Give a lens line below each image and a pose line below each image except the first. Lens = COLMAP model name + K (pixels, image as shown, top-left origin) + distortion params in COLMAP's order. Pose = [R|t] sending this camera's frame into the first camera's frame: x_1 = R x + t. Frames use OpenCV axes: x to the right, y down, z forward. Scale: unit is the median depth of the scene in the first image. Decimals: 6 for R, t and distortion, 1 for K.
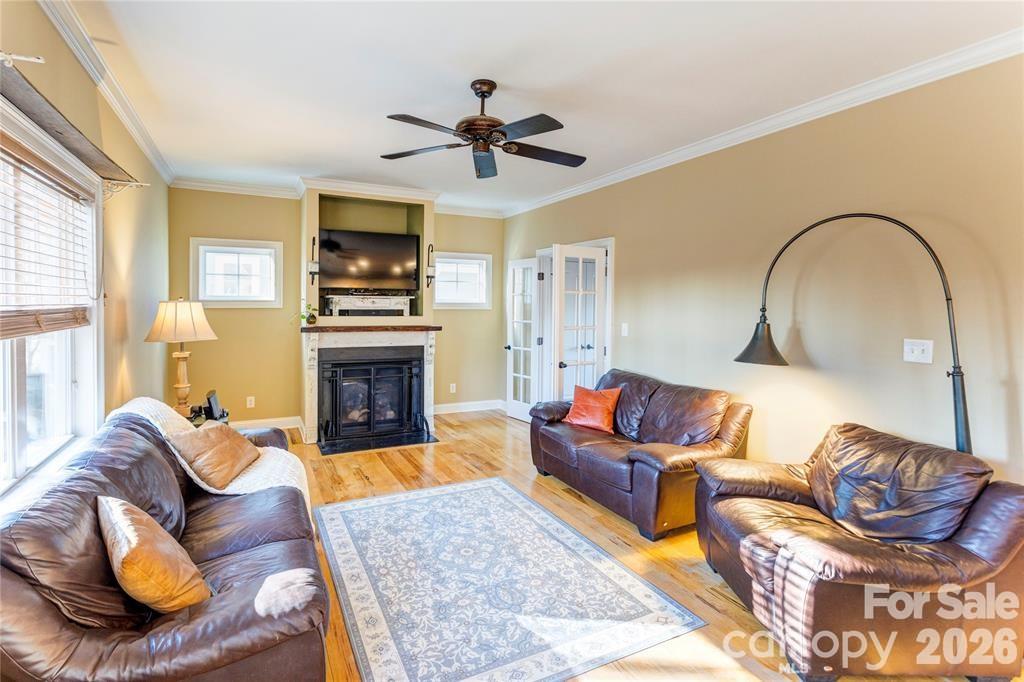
lens RADIAL K [[516.8, 0, 514.0], [0, 516.8, 311.6], [0, 0, 1]] dist [-0.001159, 0.000370]
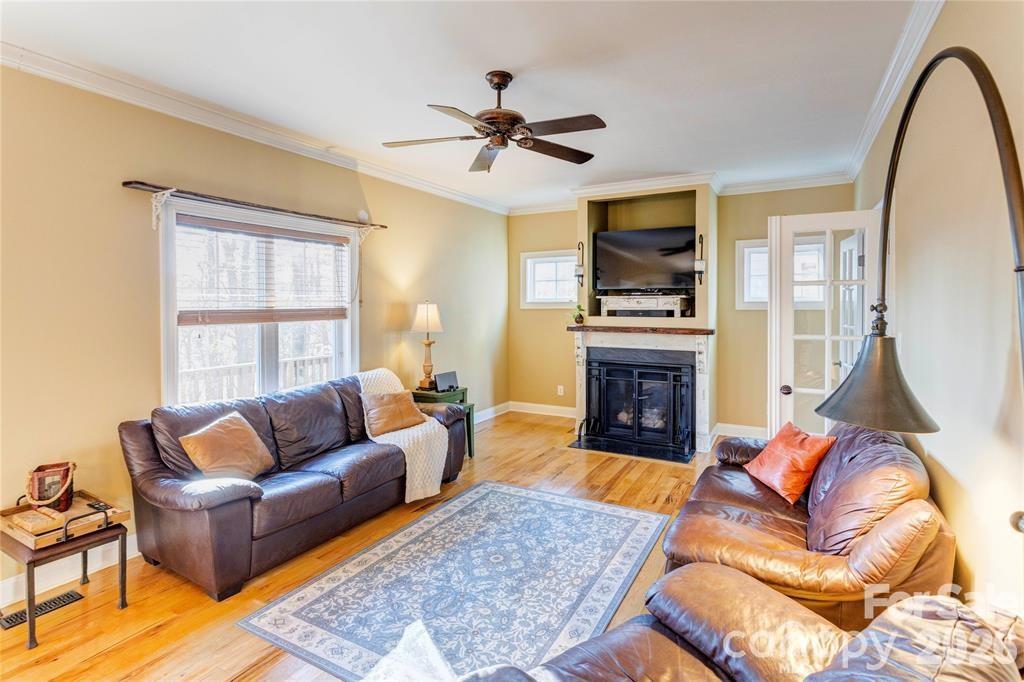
lens RADIAL K [[523.6, 0, 496.2], [0, 523.6, 304.2], [0, 0, 1]] dist [-0.001289, 0.000004]
pose [[0.532301, -0.009857, -0.846498, 0.633929], [-0.005403, 0.999872, -0.015040, 0.001926], [0.846538, 0.012579, 0.532179, 0.400394]]
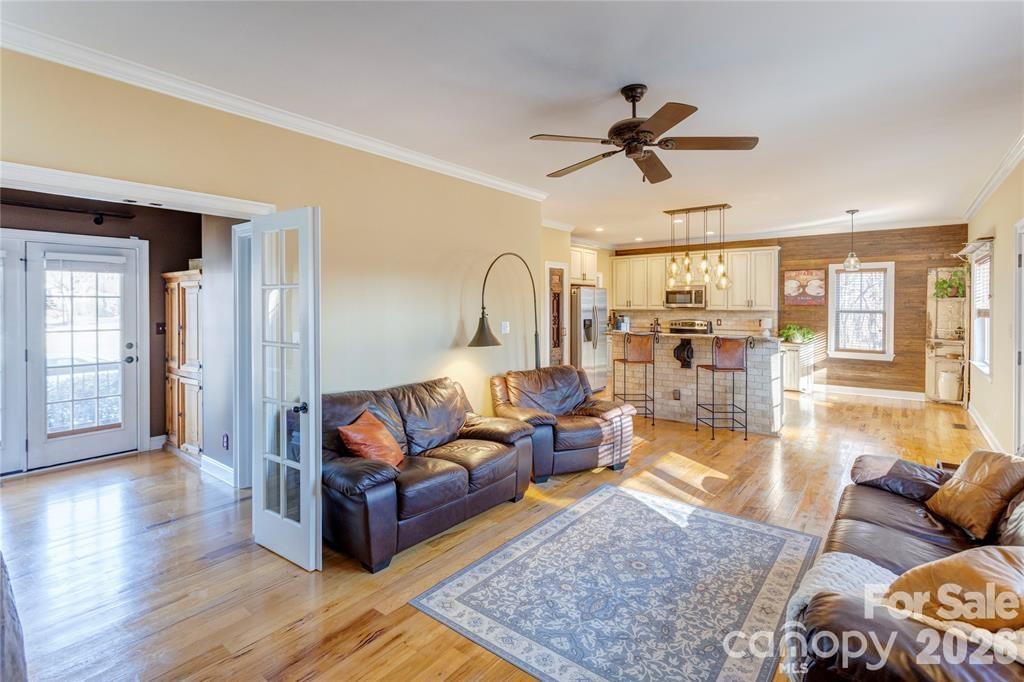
lens RADIAL K [[493.6, 0, 490.0], [0, 493.6, 308.7], [0, 0, 1]] dist [0.003185, 0.001331]
pose [[-0.393939, -0.017337, 0.918973, -0.698212], [0.012269, 0.999634, 0.024118, -0.033854], [-0.919055, 0.020776, -0.393582, 1.368641]]
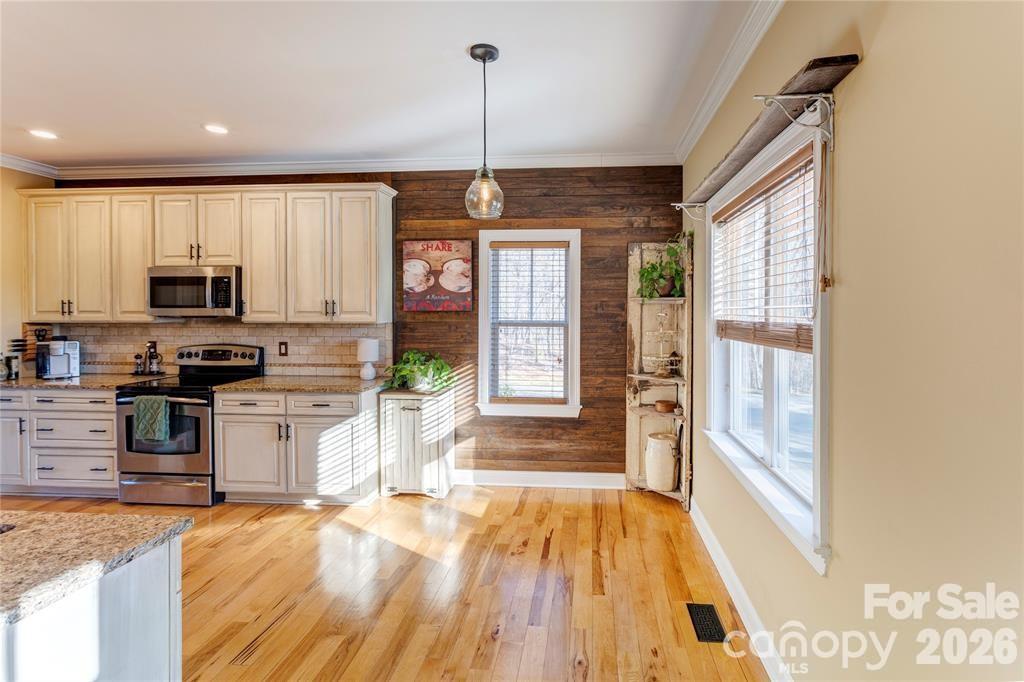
lens RADIAL K [[516.8, 0, 514.0], [0, 516.8, 311.6], [0, 0, 1]] dist [-0.001159, 0.000370]
pose [[-0.813667, -0.013613, 0.581171, -0.661315], [0.000964, 0.999693, 0.024766, -0.032387], [-0.581330, 0.020711, -0.813404, 1.296448]]
